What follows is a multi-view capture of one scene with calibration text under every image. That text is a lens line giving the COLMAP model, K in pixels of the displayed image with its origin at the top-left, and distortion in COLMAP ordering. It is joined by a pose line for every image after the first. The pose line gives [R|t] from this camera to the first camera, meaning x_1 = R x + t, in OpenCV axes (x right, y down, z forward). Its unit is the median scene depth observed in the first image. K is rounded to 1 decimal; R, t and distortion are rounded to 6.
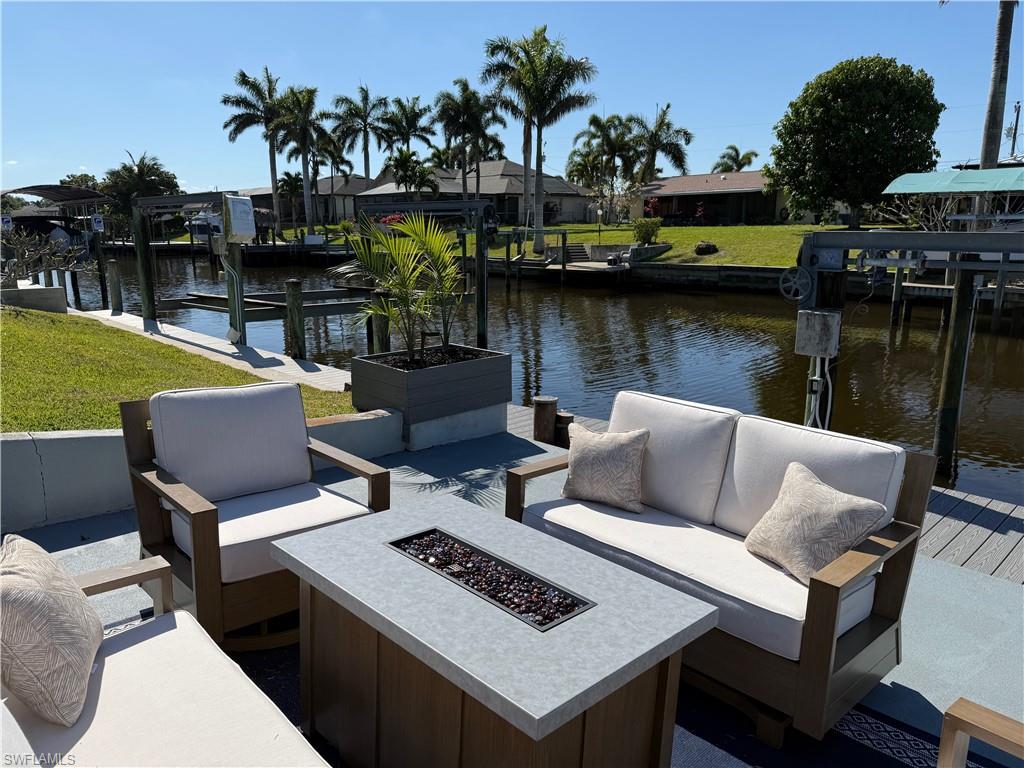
lens RADIAL K [[720.7, 0, 509.6], [0, 720.7, 393.3], [0, 0, 1]] dist [0.037276, -0.034634]
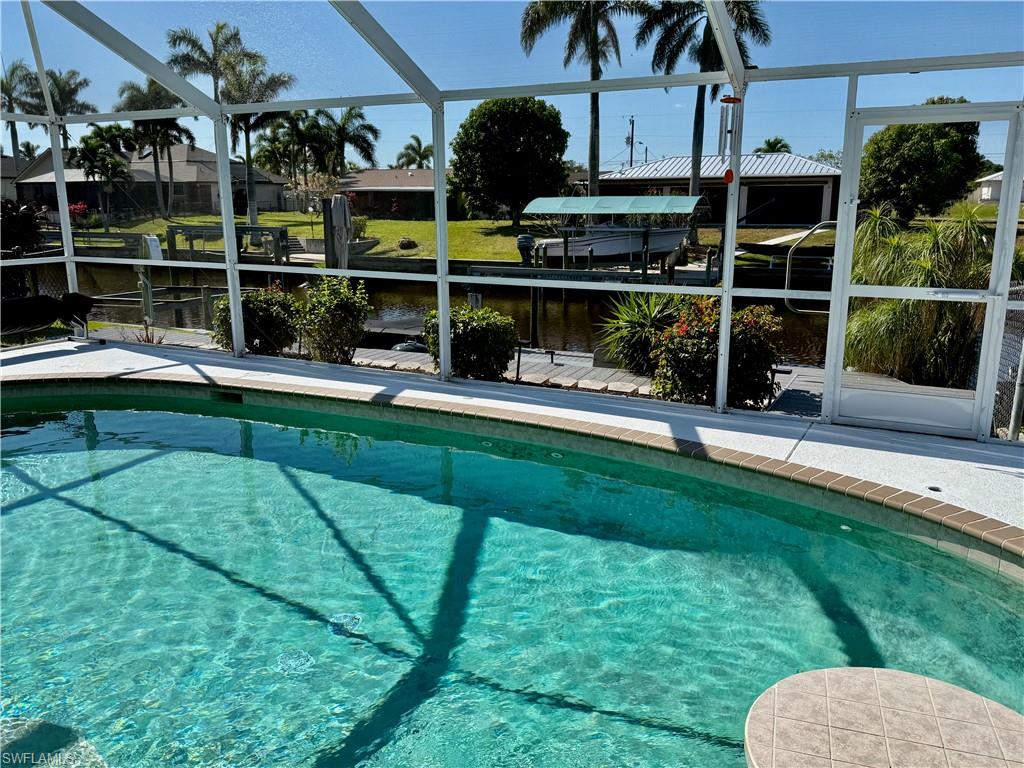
lens RADIAL K [[860.0, 0, 507.9], [0, 860.0, 381.5], [0, 0, 1]] dist [0.105640, -0.136854]
pose [[0.922083, -0.081187, 0.378379, -0.086785], [0.087021, 0.996205, 0.001686, 0.027604], [-0.377080, 0.031373, 0.925649, -0.248306]]
